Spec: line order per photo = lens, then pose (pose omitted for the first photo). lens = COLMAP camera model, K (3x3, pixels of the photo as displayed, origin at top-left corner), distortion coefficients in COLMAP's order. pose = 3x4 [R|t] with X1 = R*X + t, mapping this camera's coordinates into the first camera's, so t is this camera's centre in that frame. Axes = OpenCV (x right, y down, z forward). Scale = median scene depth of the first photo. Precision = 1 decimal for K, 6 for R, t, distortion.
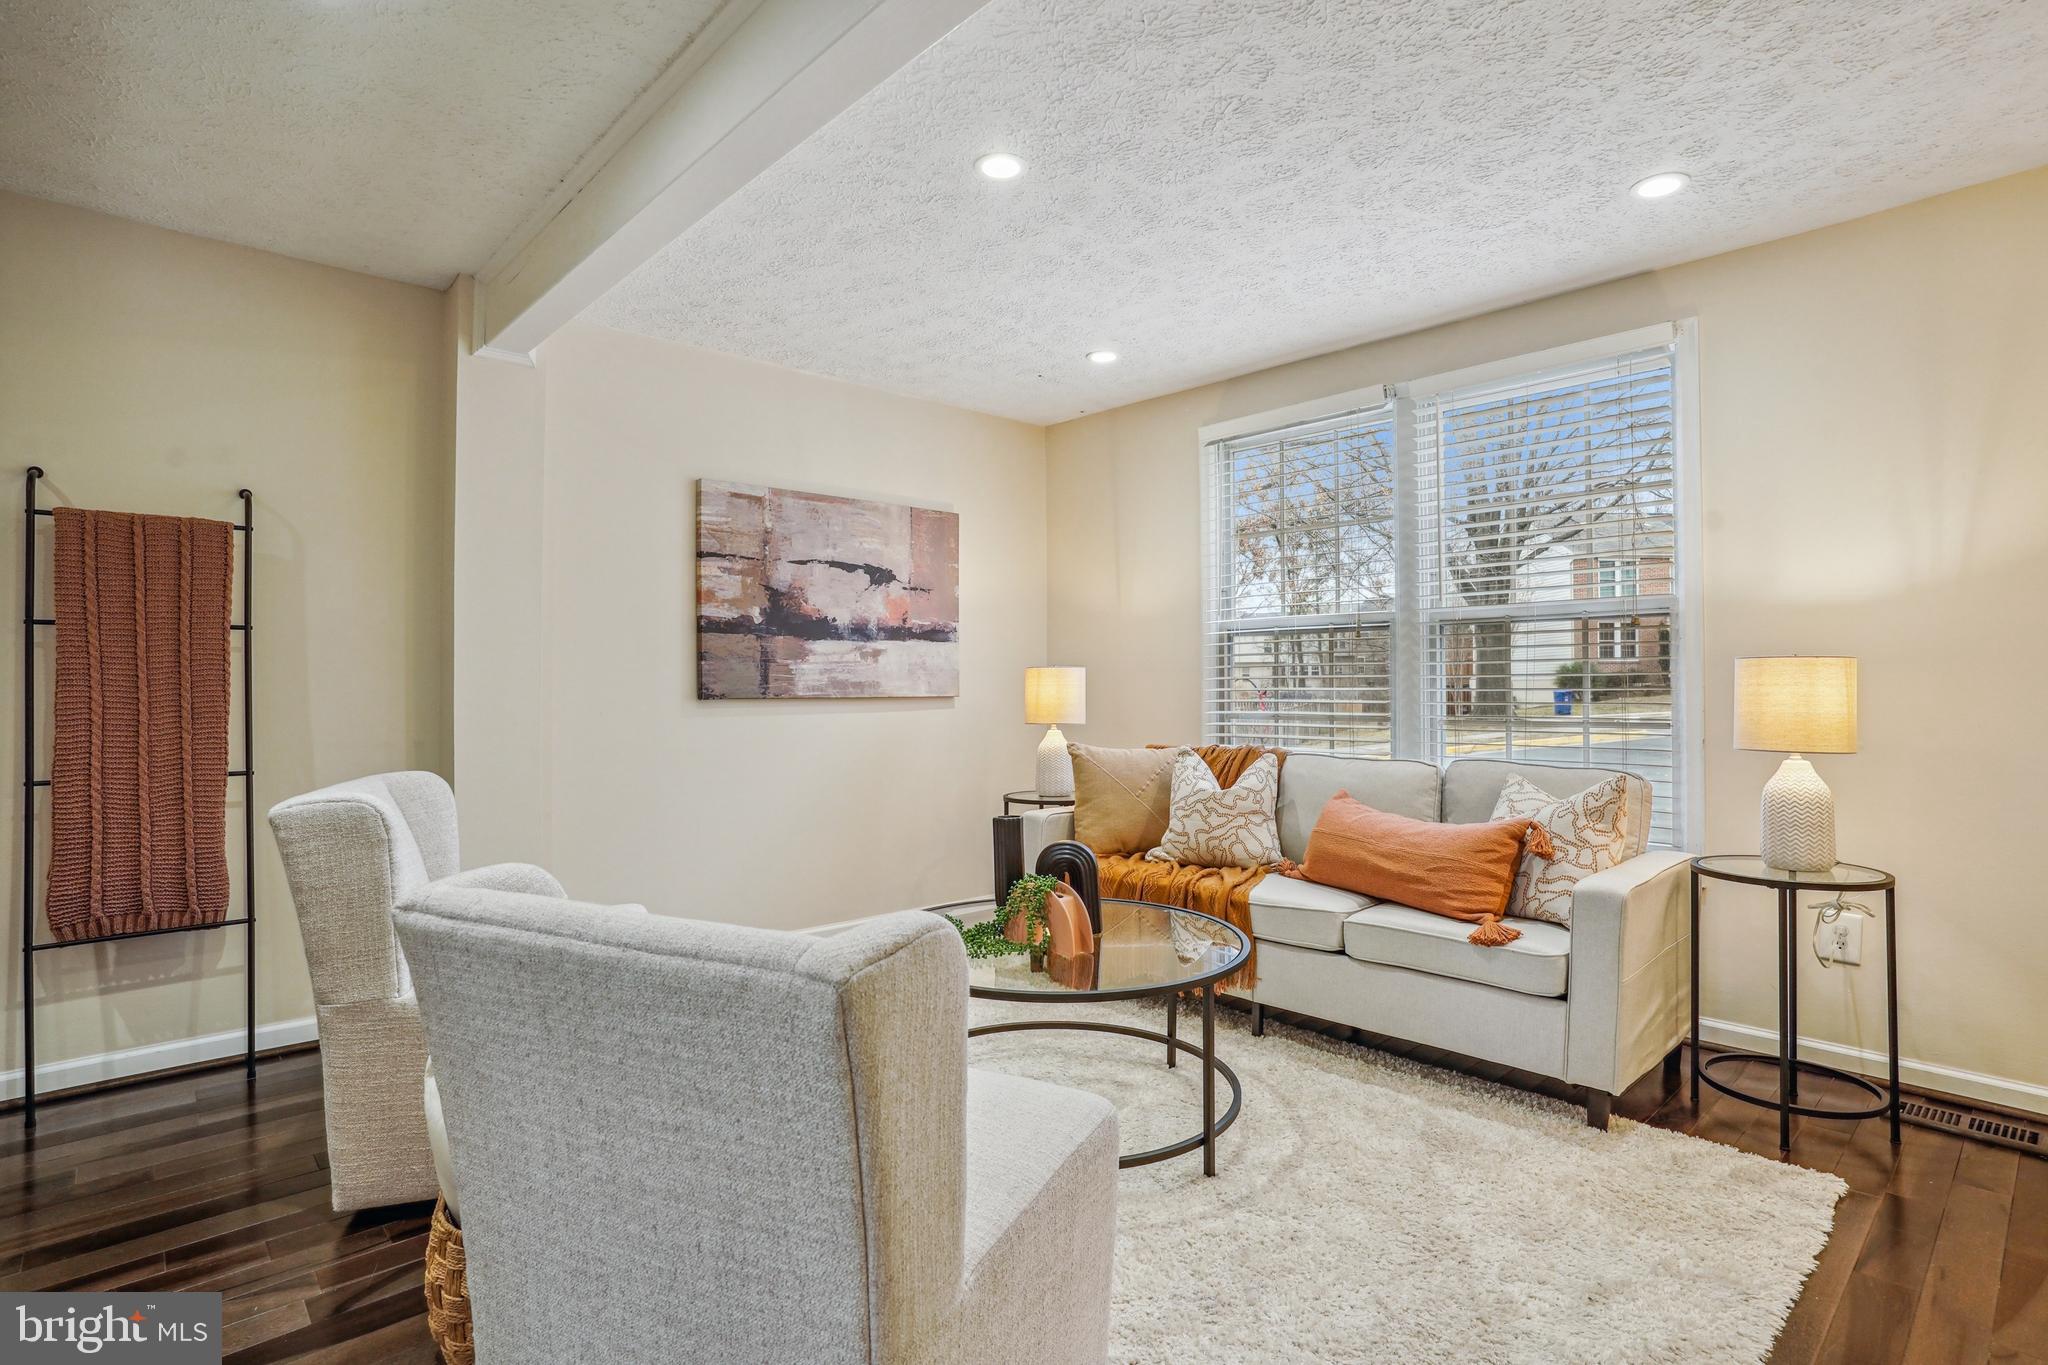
lens RADIAL K [[1040.2, 0, 1037.2], [0, 1040.2, 680.2], [0, 0, 1]] dist [-0.038360, 0.001607]
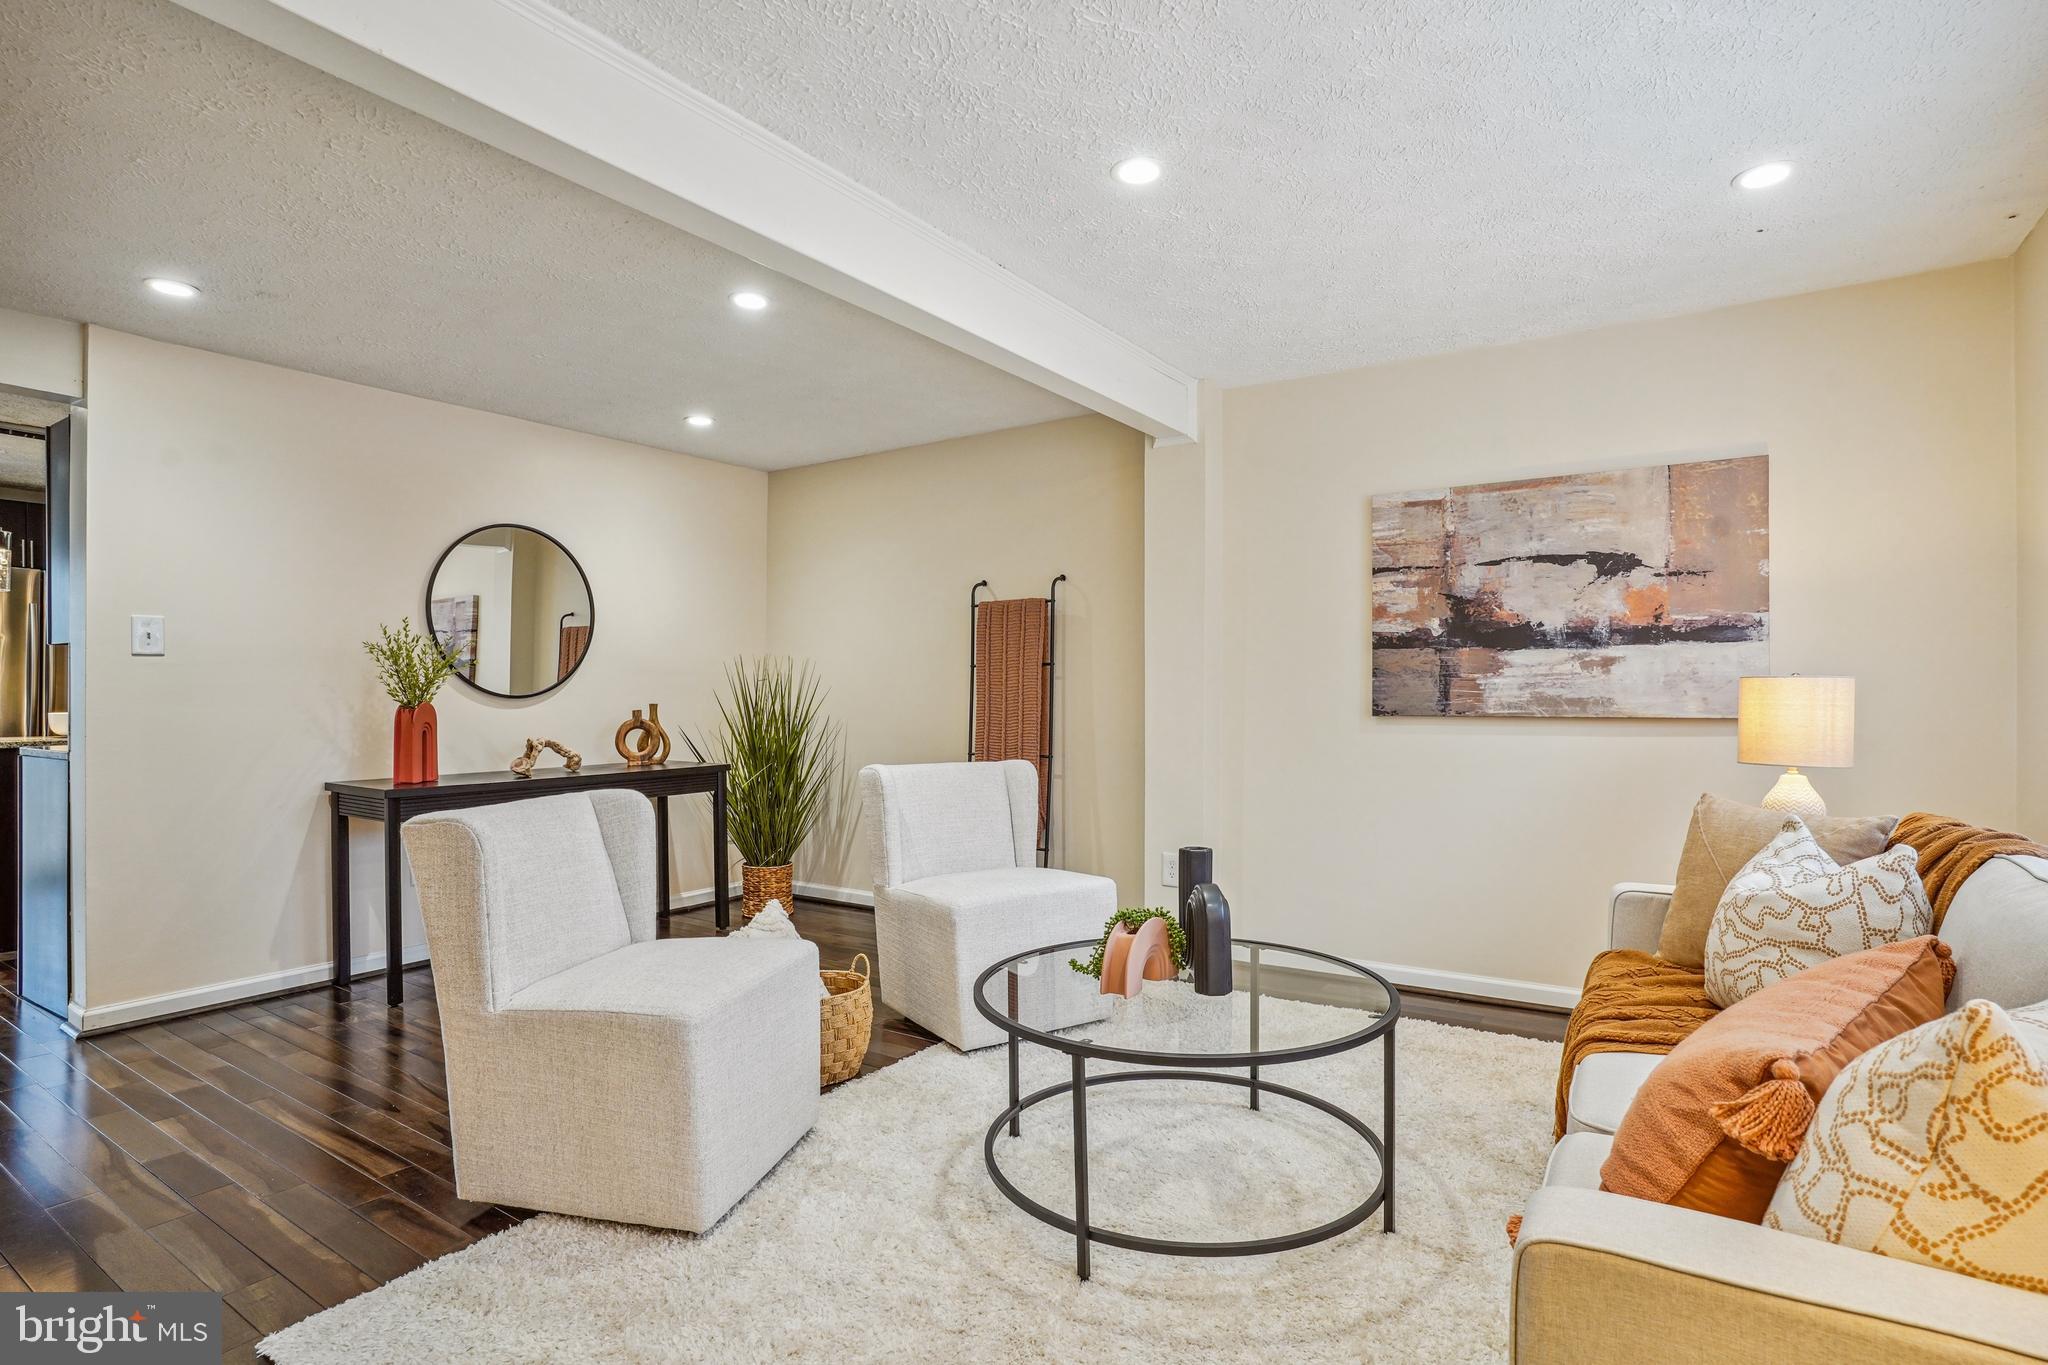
lens RADIAL K [[1040.2, 0, 1037.2], [0, 1040.2, 680.2], [0, 0, 1]] dist [-0.038360, 0.001607]
pose [[0.234194, -0.013223, -0.972100, 0.535346], [0.005683, 0.999909, -0.012232, -0.005160], [0.972173, -0.002660, 0.234248, 0.416136]]
